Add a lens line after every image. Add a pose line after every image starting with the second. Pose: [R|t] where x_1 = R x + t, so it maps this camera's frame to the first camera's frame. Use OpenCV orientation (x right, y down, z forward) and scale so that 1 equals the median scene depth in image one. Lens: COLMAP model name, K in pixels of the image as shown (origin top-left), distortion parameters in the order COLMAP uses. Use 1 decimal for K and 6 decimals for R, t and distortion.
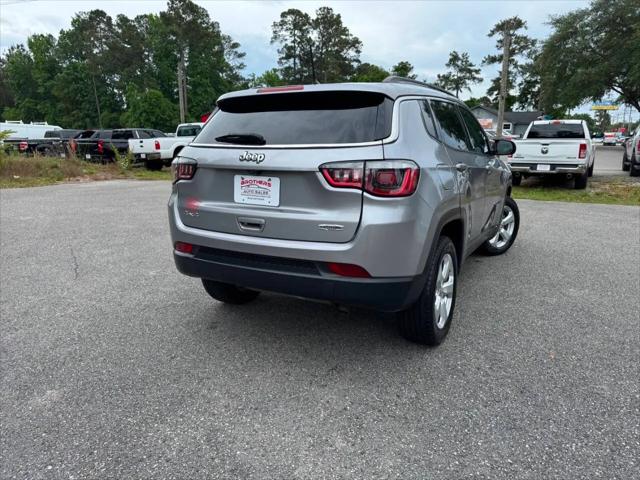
lens RADIAL K [[455.4, 0, 318.8], [0, 455.4, 238.6], [0, 0, 1]] dist [0.016029, -0.010617]
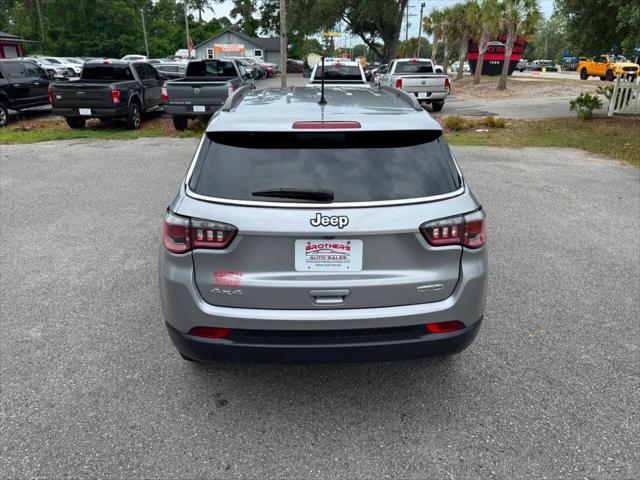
lens RADIAL K [[458.1, 0, 322.7], [0, 458.1, 239.6], [0, 0, 1]] dist [0.017356, -0.019087]
pose [[0.860107, -0.179160, 0.477616, -0.056470], [0.102623, 0.977924, 0.182025, -0.030058], [-0.499684, -0.107547, 0.859505, 0.030445]]
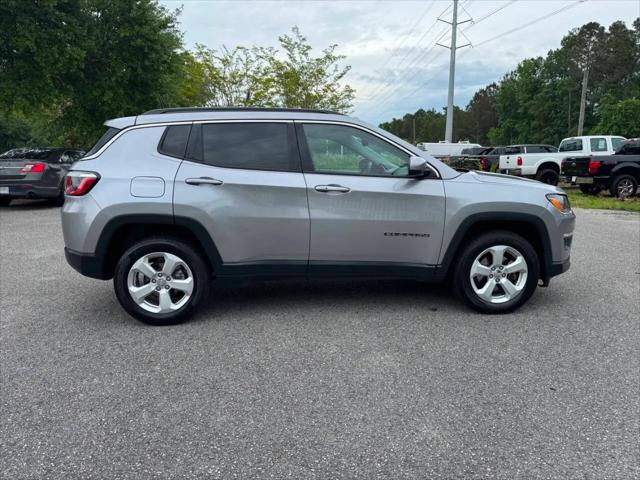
lens RADIAL K [[455.5, 0, 323.3], [0, 455.5, 240.4], [0, 0, 1]] dist [0.014070, -0.006642]
pose [[0.572811, 0.148556, -0.806113, 0.175853], [-0.171838, 0.983350, 0.059113, -0.016179], [0.801473, 0.104660, 0.588801, 0.071838]]
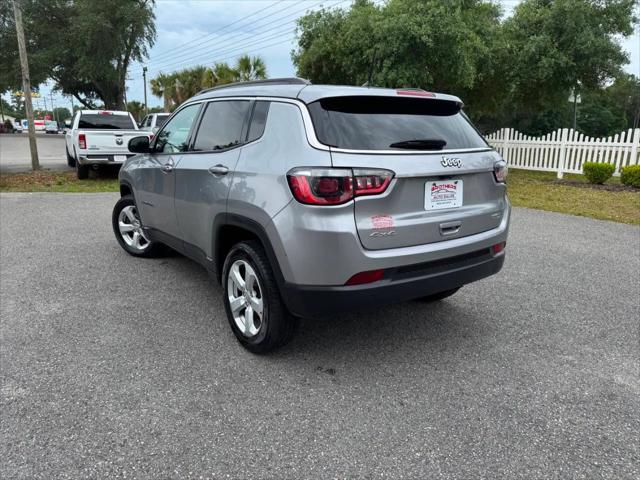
lens RADIAL K [[455.5, 0, 323.3], [0, 455.5, 240.4], [0, 0, 1]] dist [0.014070, -0.006642]
pose [[0.435915, -0.201379, 0.877169, -0.122097], [0.174846, 0.975024, 0.136954, -0.020175], [-0.882840, 0.093670, 0.460238, 0.081440]]
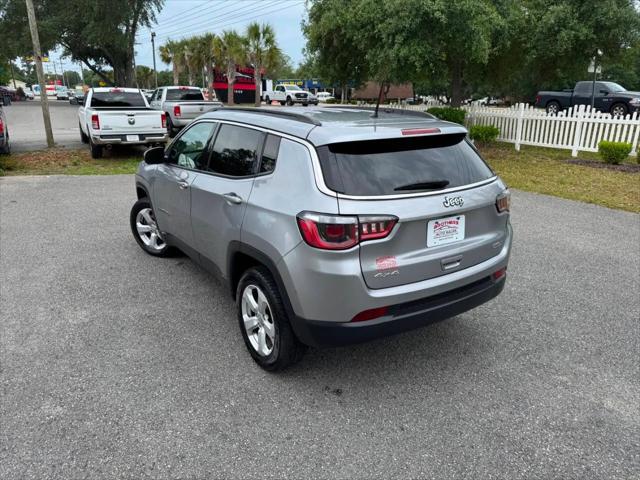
lens RADIAL K [[455.4, 0, 318.8], [0, 455.4, 238.6], [0, 0, 1]] dist [0.016029, -0.010617]
pose [[0.464766, -0.263769, 0.845233, -0.123556], [0.178141, 0.962934, 0.202545, -0.037341], [-0.867328, 0.056435, 0.494527, 0.076574]]
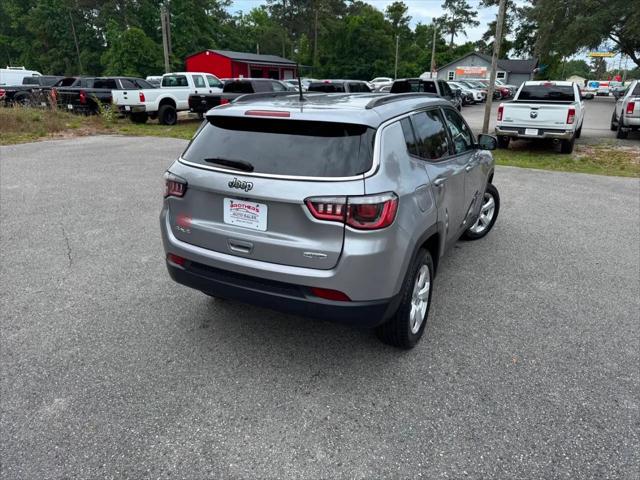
lens RADIAL K [[454.1, 0, 319.7], [0, 454.1, 236.7], [0, 0, 1]] dist [0.026739, -0.023099]
pose [[0.999639, 0.007177, 0.025900, 0.000970], [-0.010059, 0.993555, 0.112904, -0.018250], [-0.024923, -0.113123, 0.993268, -0.005976]]
